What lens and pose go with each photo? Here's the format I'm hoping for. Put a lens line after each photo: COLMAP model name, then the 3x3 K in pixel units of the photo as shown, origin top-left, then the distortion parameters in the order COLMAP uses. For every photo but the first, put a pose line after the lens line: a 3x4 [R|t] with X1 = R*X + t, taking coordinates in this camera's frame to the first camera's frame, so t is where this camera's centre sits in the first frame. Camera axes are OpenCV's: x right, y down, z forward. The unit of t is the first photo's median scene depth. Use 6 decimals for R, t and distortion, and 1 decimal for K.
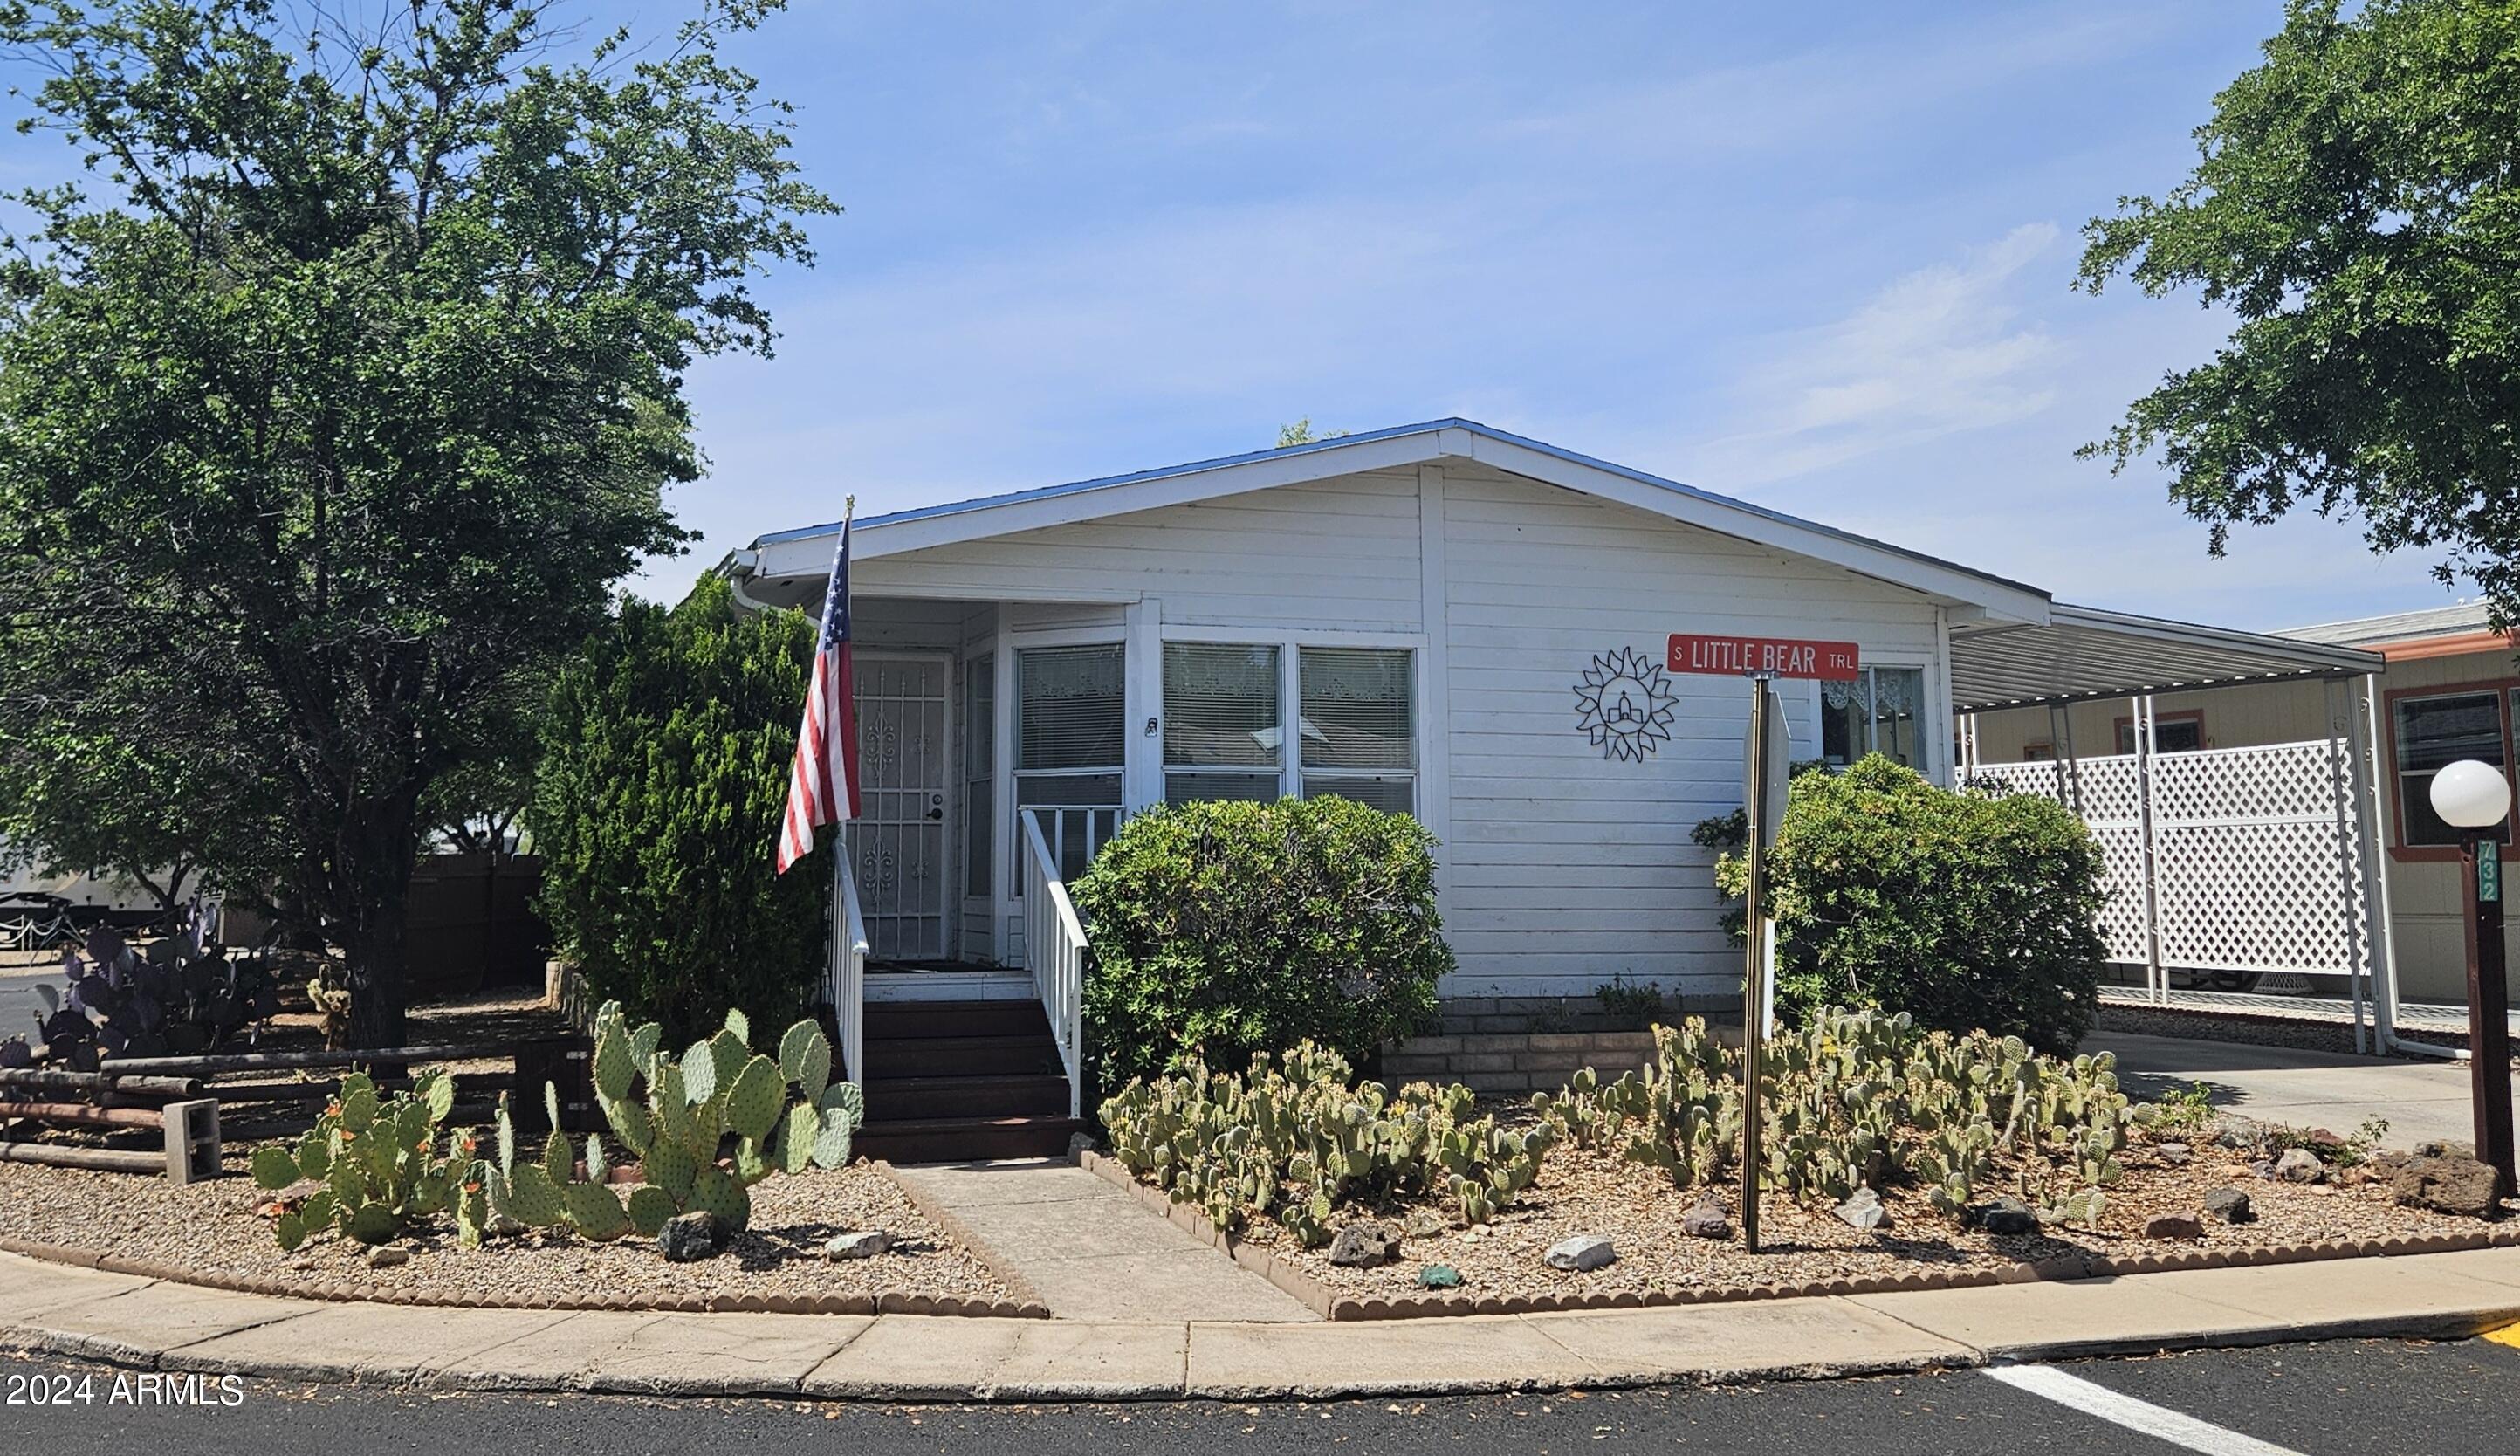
lens RADIAL K [[2317.5, 0, 1177.6], [0, 2317.5, 554.3], [0, 0, 1]] dist [0.051241, 0.000000]
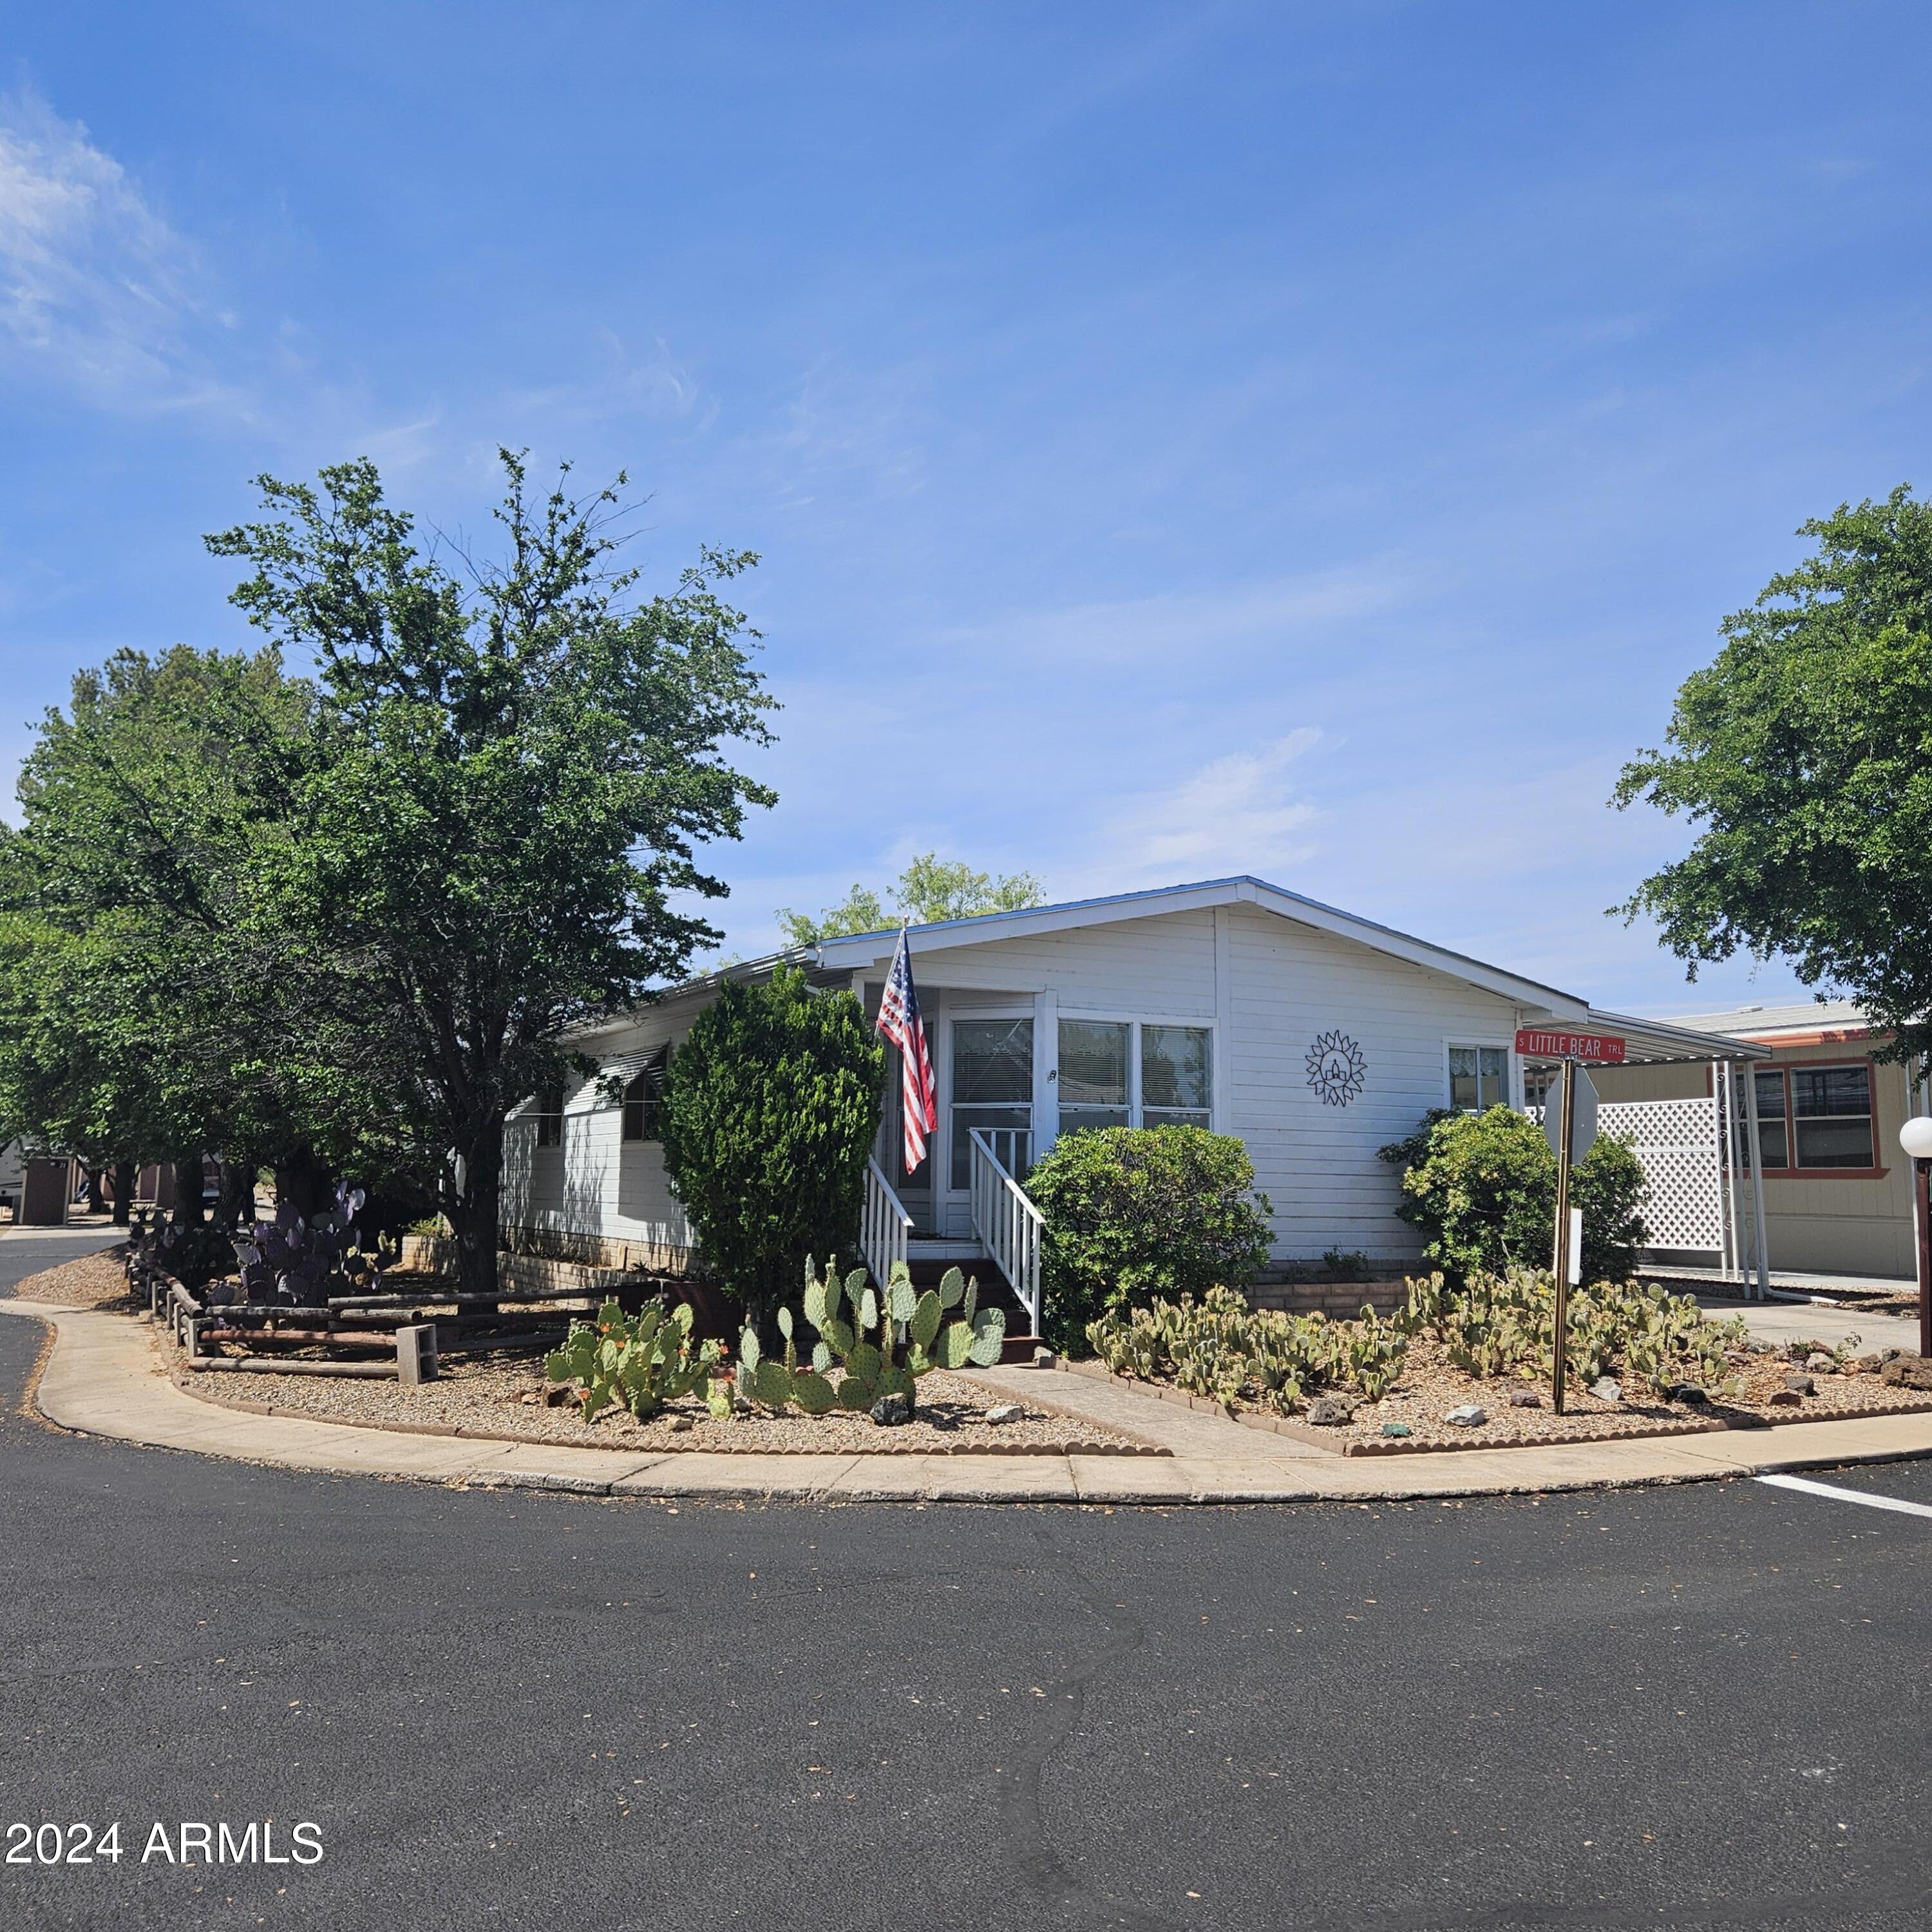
lens RADIAL K [[1718.6, 0, 963.1], [0, 1718.6, 954.5], [0, 0, 1]] dist [0.081122, -0.070250]
pose [[0.985902, 0.033780, 0.163876, -0.272728], [-0.034891, 0.999384, 0.003903, -0.006299], [-0.163644, -0.009566, 0.986473, -0.083351]]
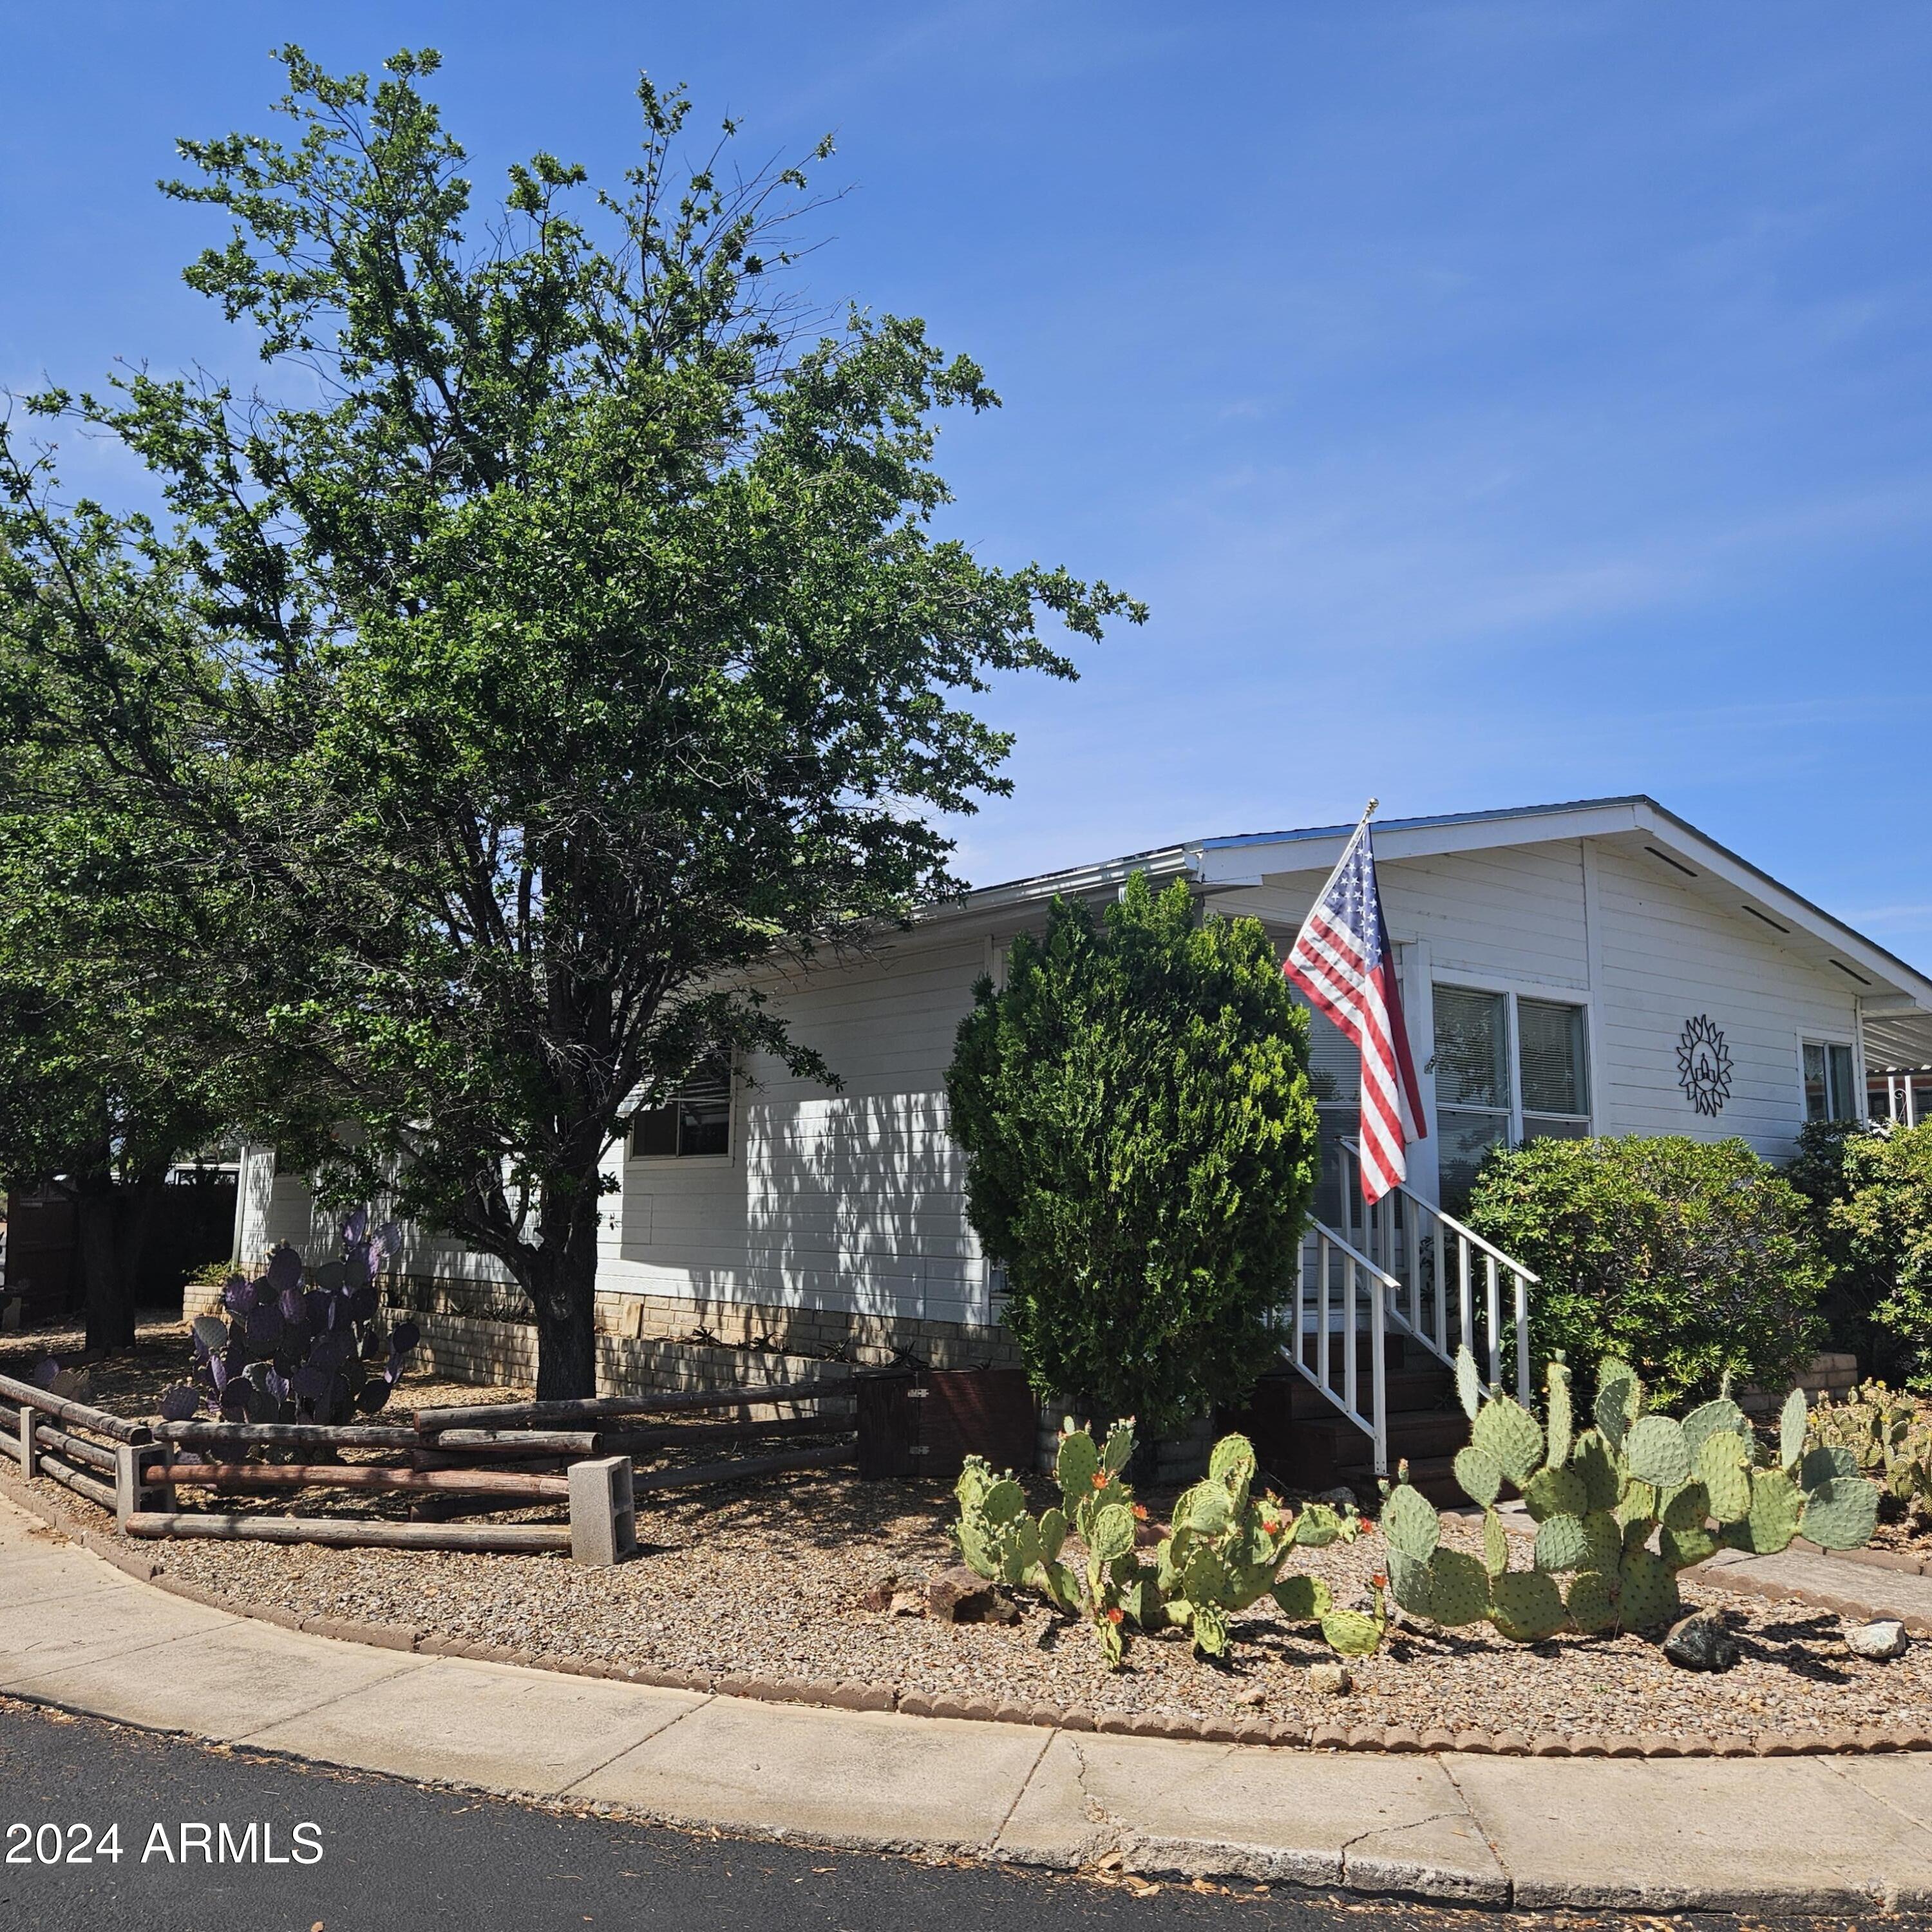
lens RADIAL K [[1718.6, 0, 915.2], [0, 1718.6, 943.1], [0, 0, 1]] dist [0.081122, -0.070250]
pose [[0.939353, 0.067784, 0.336186, -0.528982], [-0.061432, 0.997675, -0.029508, 0.062918], [-0.337405, 0.007066, 0.941333, 0.386967]]
